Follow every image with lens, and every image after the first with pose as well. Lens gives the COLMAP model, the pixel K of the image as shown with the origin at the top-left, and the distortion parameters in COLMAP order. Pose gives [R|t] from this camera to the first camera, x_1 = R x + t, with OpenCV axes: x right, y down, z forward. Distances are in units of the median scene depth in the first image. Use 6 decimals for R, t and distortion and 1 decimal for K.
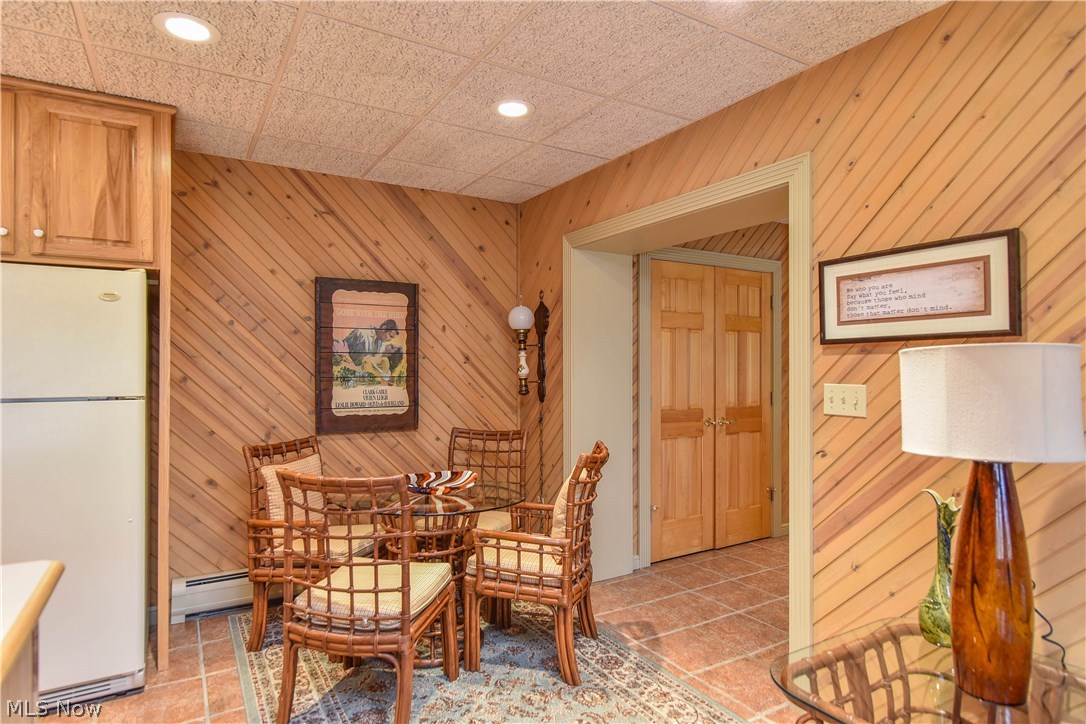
lens RADIAL K [[616.6, 0, 543.0], [0, 616.6, 362.0], [0, 0, 1]] dist [0.002538, 0.000781]
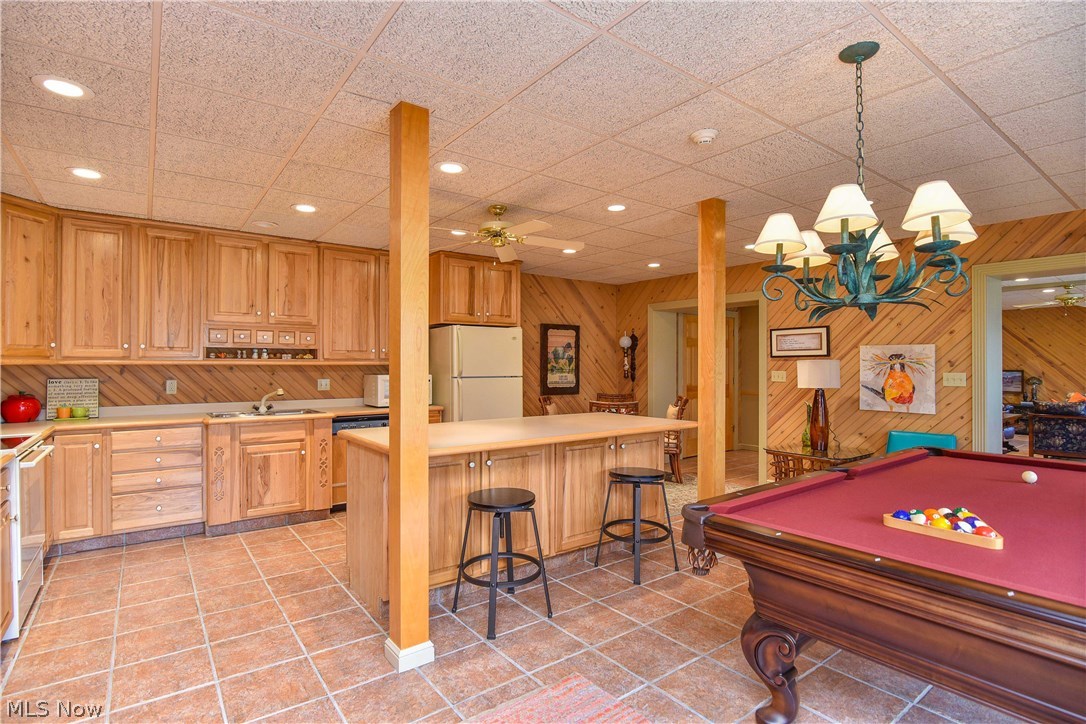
lens RADIAL K [[542.5, 0, 543.0], [0, 542.5, 362.0], [0, 0, 1]] dist [-0.024178, -0.000596]
pose [[0.994922, 0.001715, 0.100638, -0.542378], [-0.002267, 0.999983, 0.005374, -0.011731], [-0.100627, -0.005574, 0.994909, -0.884775]]
